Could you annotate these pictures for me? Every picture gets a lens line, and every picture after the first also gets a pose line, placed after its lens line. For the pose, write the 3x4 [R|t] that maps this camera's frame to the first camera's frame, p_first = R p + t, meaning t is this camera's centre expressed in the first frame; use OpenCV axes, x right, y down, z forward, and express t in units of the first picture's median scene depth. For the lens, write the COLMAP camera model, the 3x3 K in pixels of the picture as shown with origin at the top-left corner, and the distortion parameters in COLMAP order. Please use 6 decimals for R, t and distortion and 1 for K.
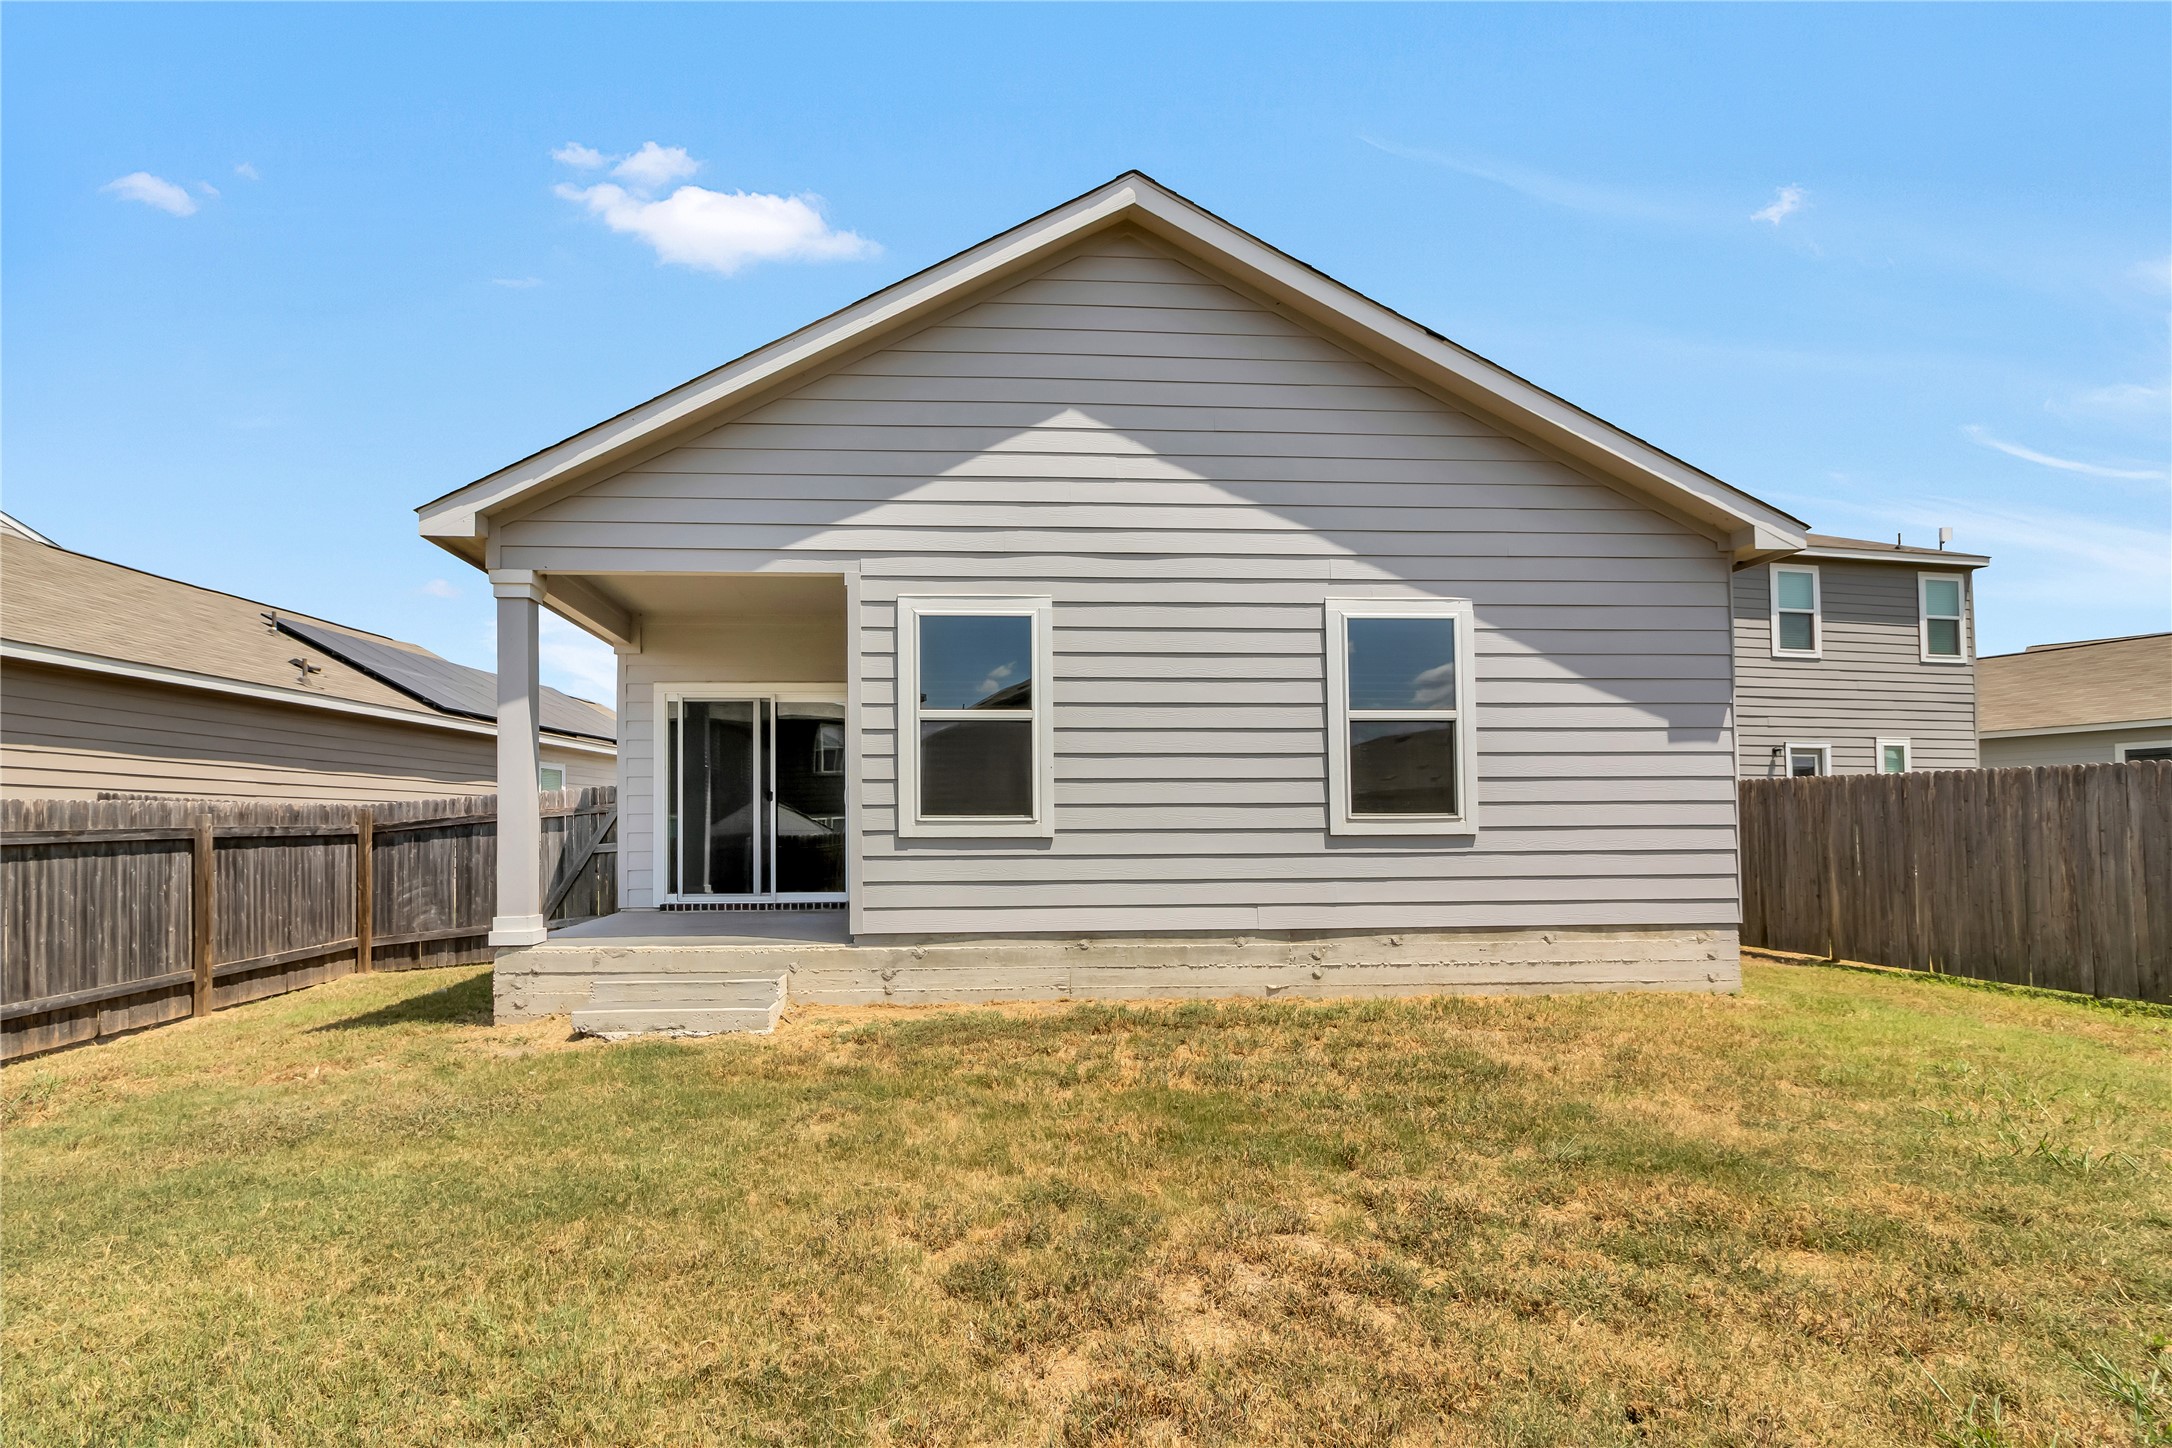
lens RADIAL K [[1074.3, 0, 1084.3], [0, 1074.3, 793.7], [0, 0, 1]] dist [-0.000853, -0.000083]
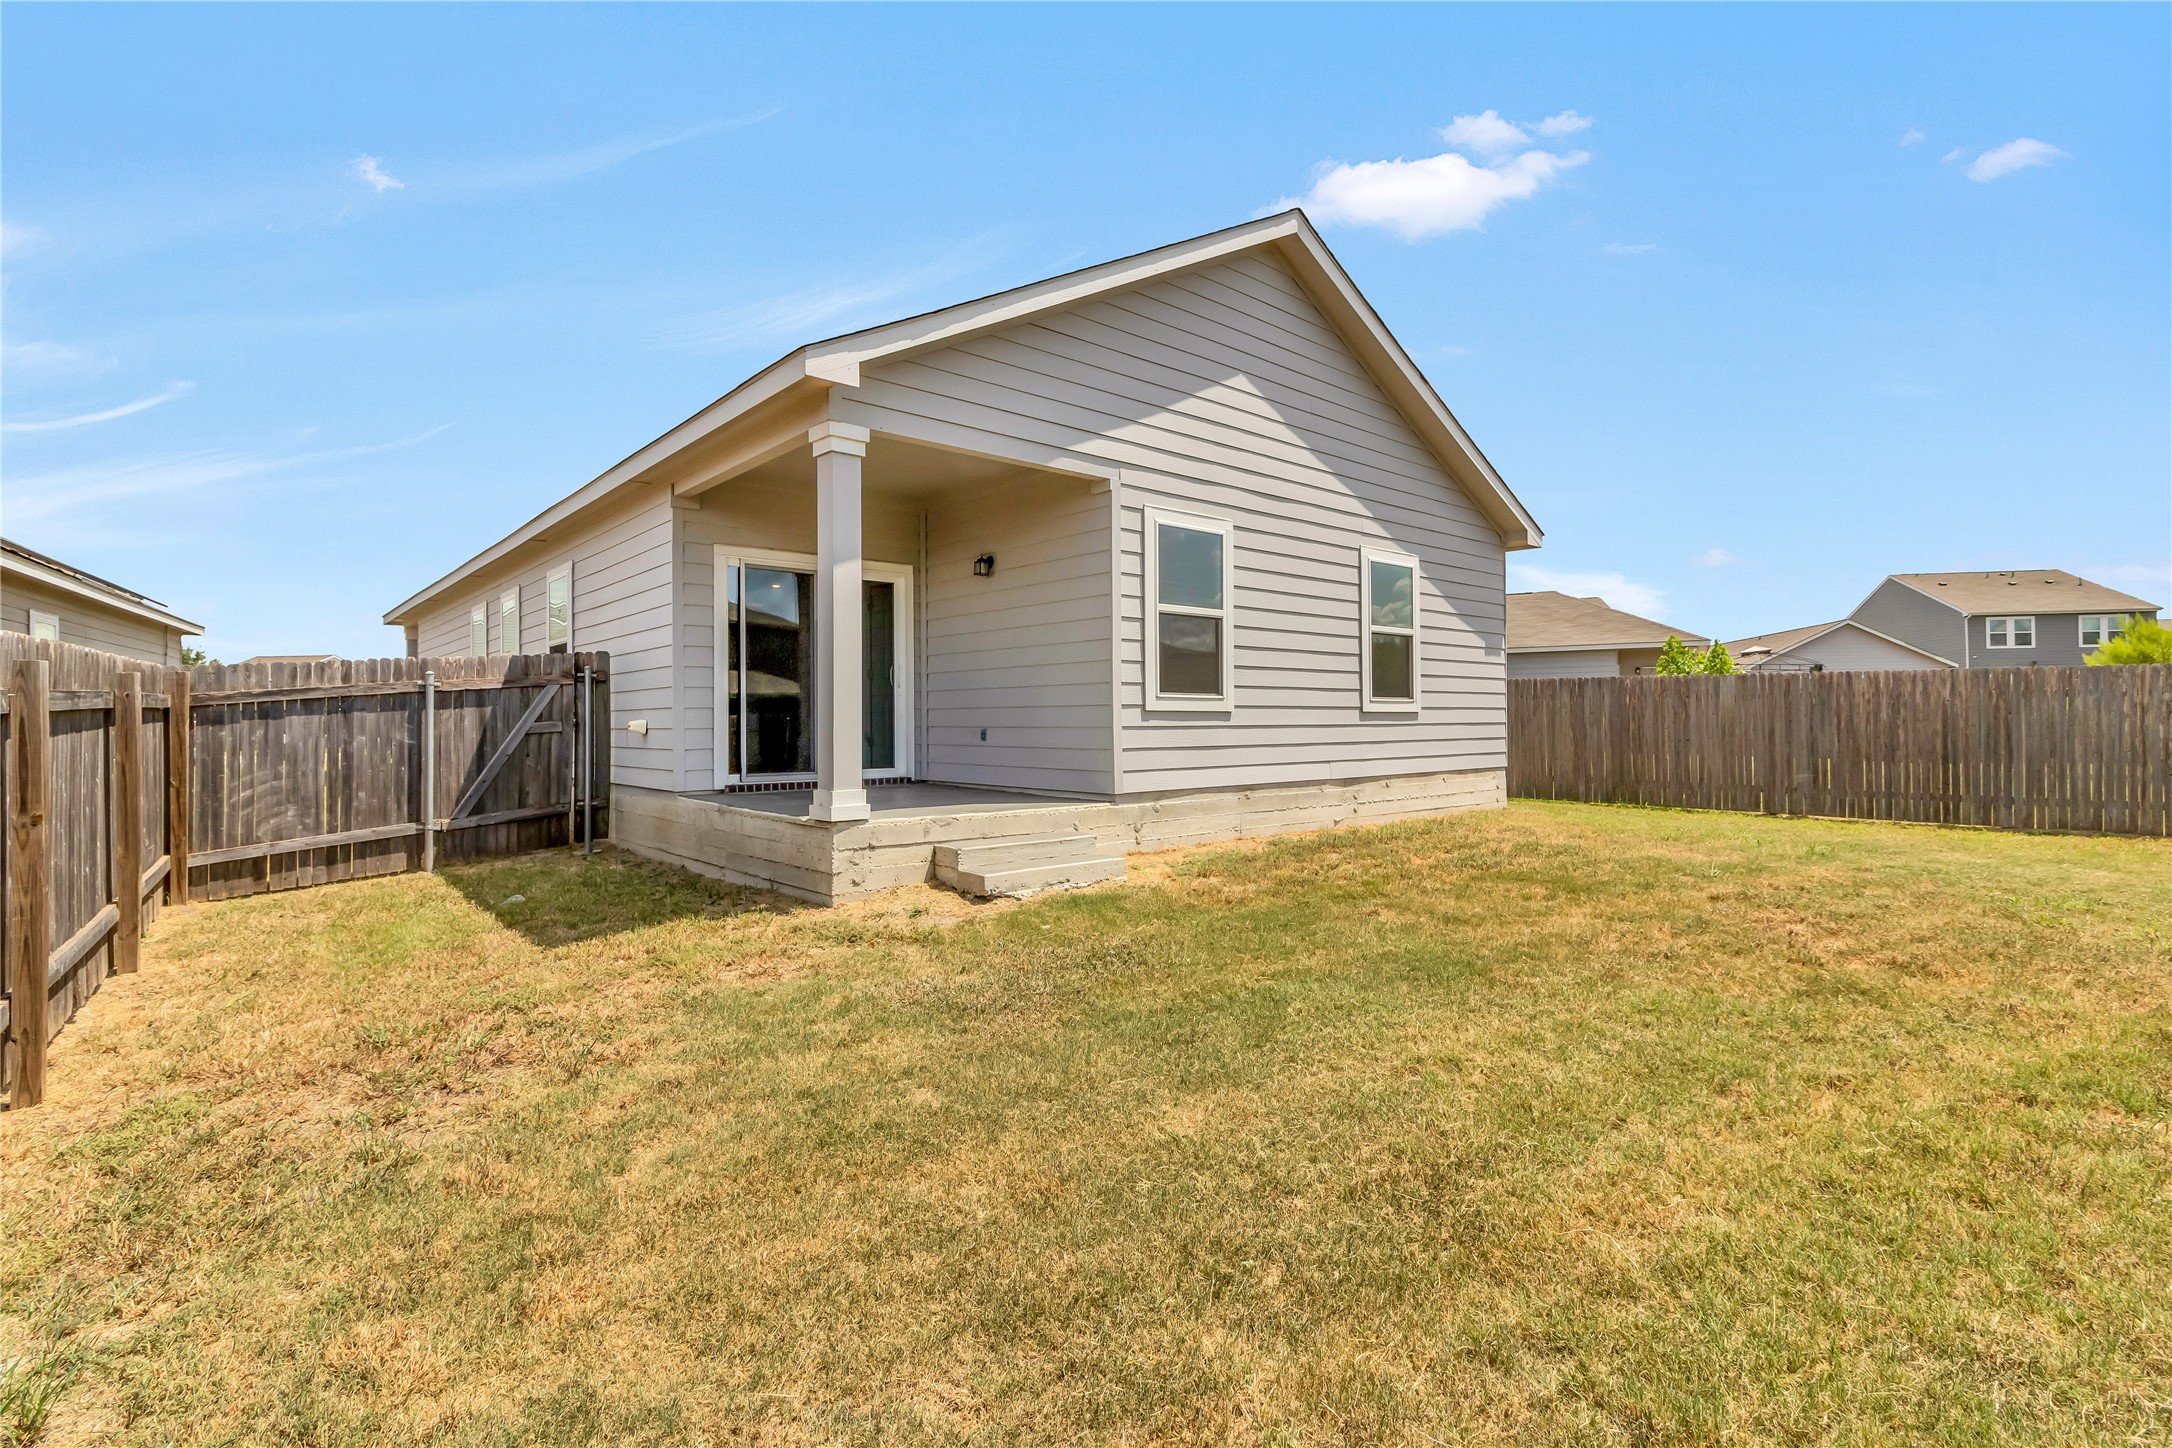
lens RADIAL K [[1035.4, 0, 1095.9], [0, 1035.4, 705.2], [0, 0, 1]] dist [-0.001217, 0.000368]
pose [[0.781960, 0.011648, 0.623220, -0.903234], [-0.020092, 0.999777, 0.006524, 0.027938], [-0.623005, -0.017623, 0.782019, 0.141935]]
